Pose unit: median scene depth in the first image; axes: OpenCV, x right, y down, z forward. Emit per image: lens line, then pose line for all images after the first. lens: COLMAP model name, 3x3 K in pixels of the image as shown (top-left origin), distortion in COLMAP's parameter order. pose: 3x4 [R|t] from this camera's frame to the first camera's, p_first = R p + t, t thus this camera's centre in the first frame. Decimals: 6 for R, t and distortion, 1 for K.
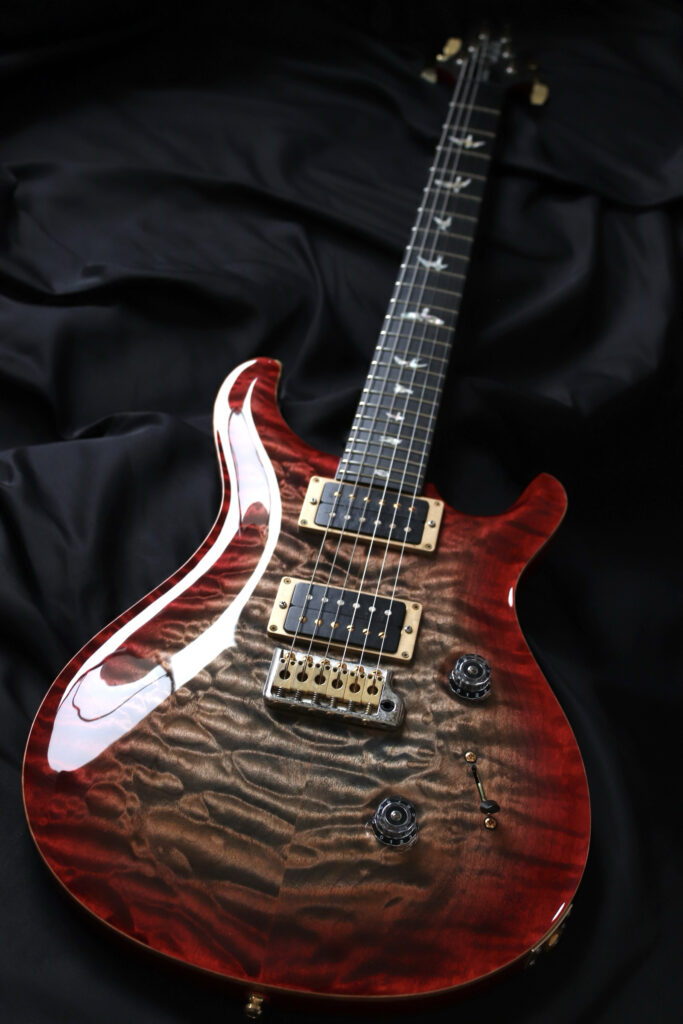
lens RADIAL K [[1540.5, 0, 341.5], [0, 1540.5, 512.0], [0, 0, 1]] dist [-0.004986, 0.002985]
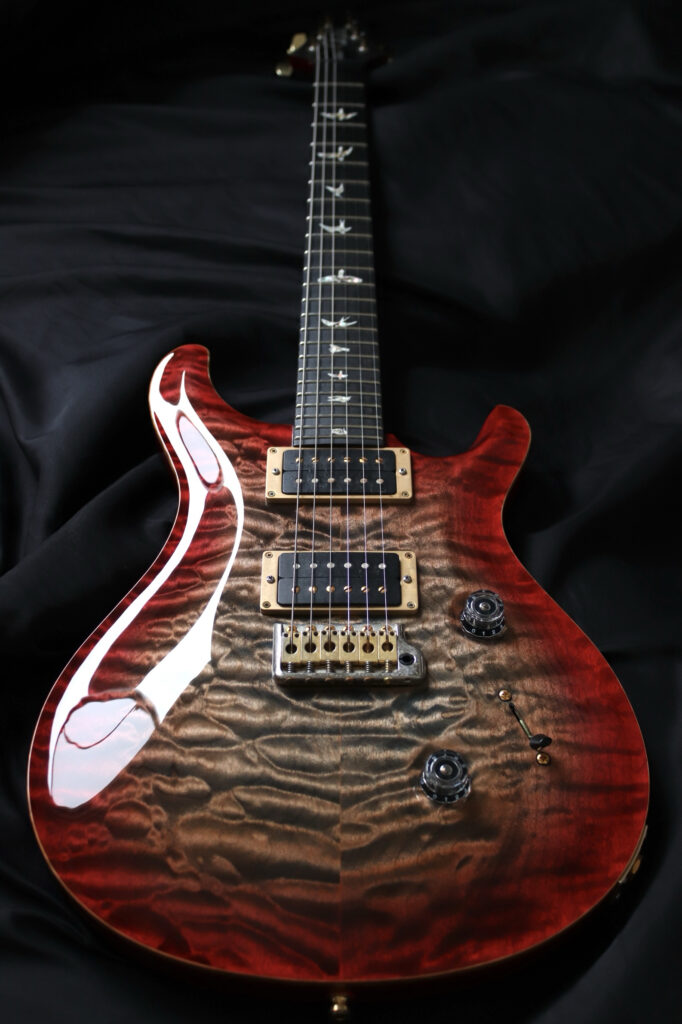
lens RADIAL K [[1377.9, 0, 341.0], [0, 1377.9, 512.0], [0, 0, 1]] dist [-0.028892, -0.028643]
pose [[0.978047, -0.185240, 0.095443, -0.071748], [0.188560, 0.981692, -0.026952, 0.053068], [-0.088703, 0.044357, 0.995070, 0.171032]]
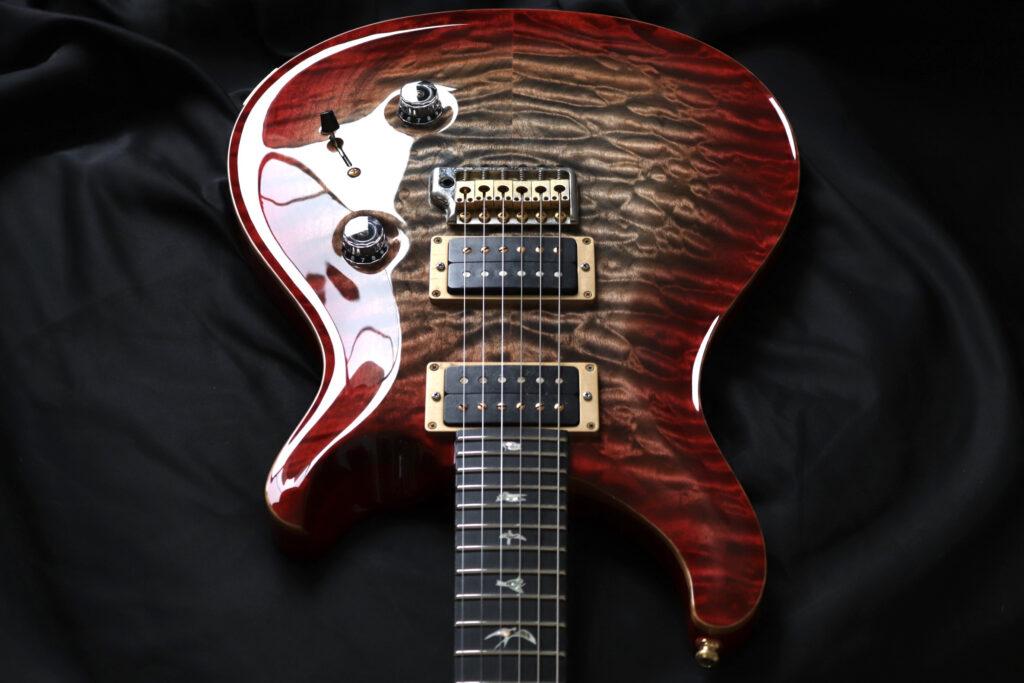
lens RADIAL K [[2201.5, 0, 512.0], [0, 2201.5, 341.5], [0, 0, 1]] dist [0.006908, 0.004521]
pose [[-0.978643, 0.111111, -0.172950, 0.236596], [-0.190319, -0.171761, 0.966580, -1.213797], [0.077692, 0.978853, 0.189239, 0.838260]]
